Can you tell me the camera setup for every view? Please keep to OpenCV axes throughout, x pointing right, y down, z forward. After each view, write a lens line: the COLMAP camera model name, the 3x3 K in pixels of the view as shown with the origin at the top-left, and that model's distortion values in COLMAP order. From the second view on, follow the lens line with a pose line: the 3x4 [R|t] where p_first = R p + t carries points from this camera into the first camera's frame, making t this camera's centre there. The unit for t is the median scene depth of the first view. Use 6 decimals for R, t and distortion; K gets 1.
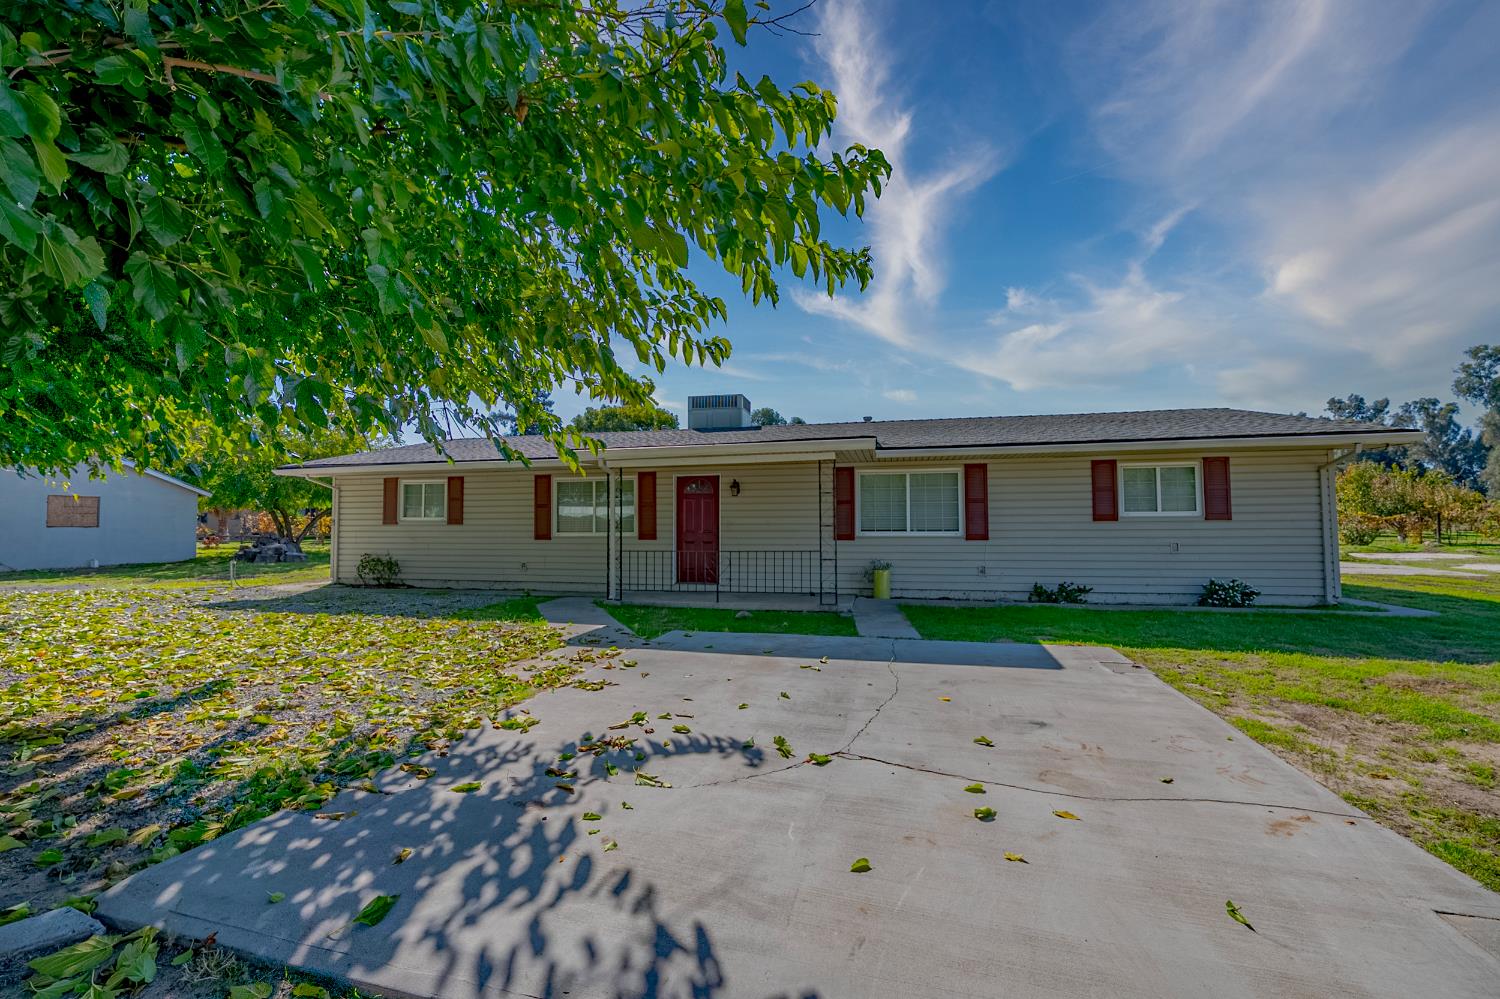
lens RADIAL K [[595.3, 0, 746.3], [0, 595.3, 498.0], [0, 0, 1]] dist [-0.014536, 0.000686]
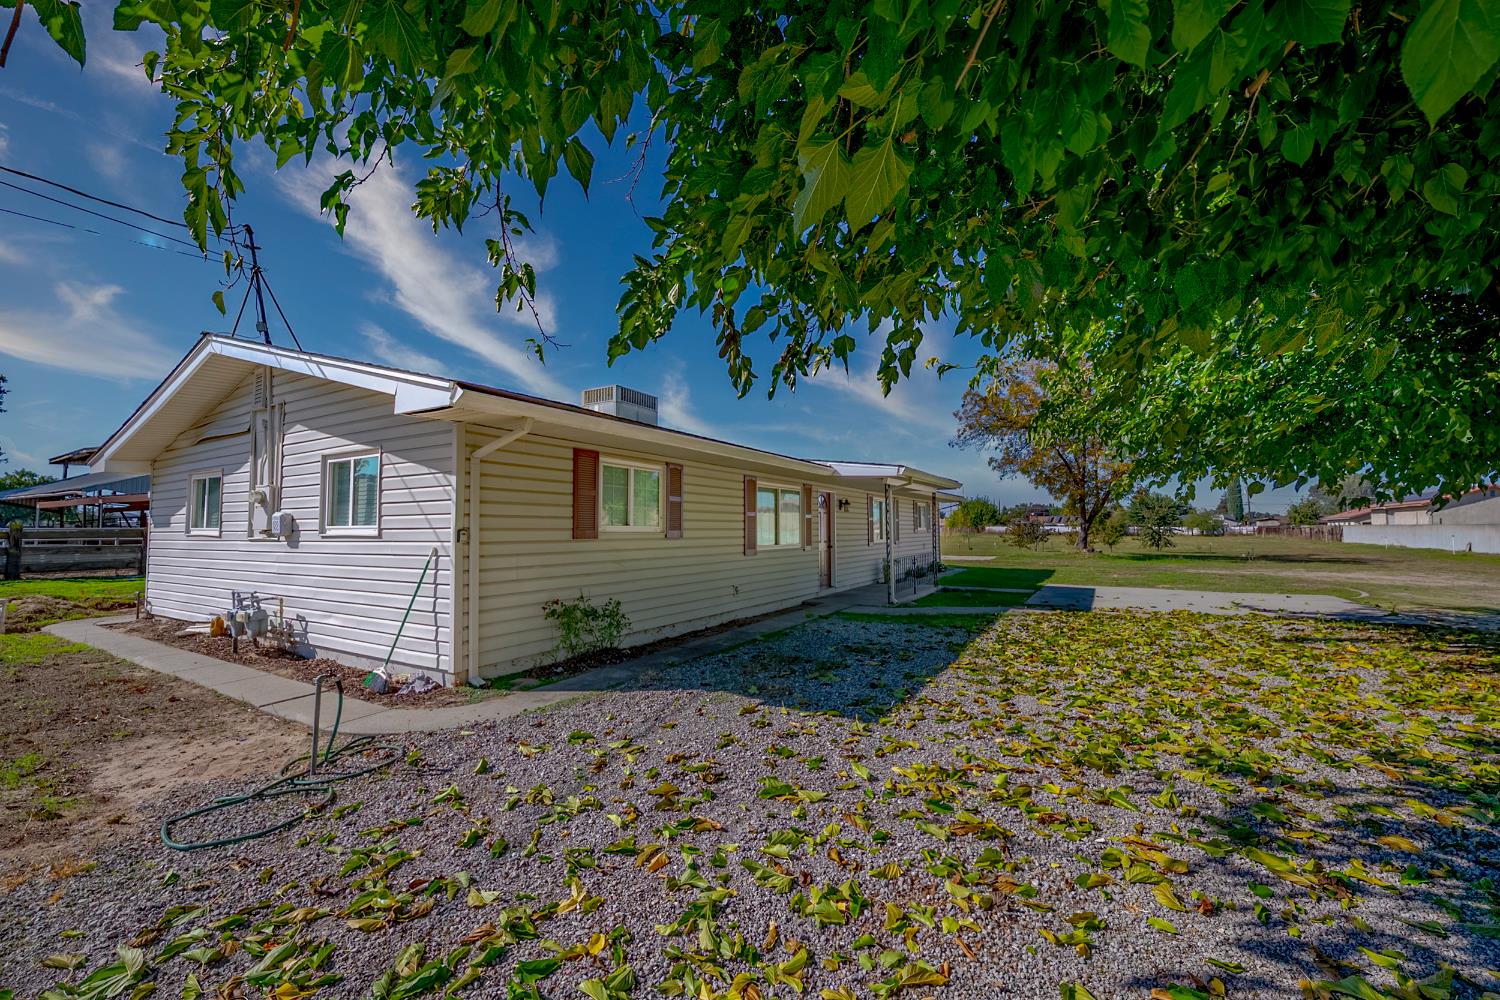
lens RADIAL K [[597.1, 0, 750.8], [0, 597.1, 496.7], [0, 0, 1]] dist [-0.013861, 0.000401]
pose [[0.302005, 0.055020, 0.951717, -1.124445], [-0.038035, 0.998234, -0.045640, 0.027750], [-0.952547, -0.022415, 0.303564, 0.746206]]
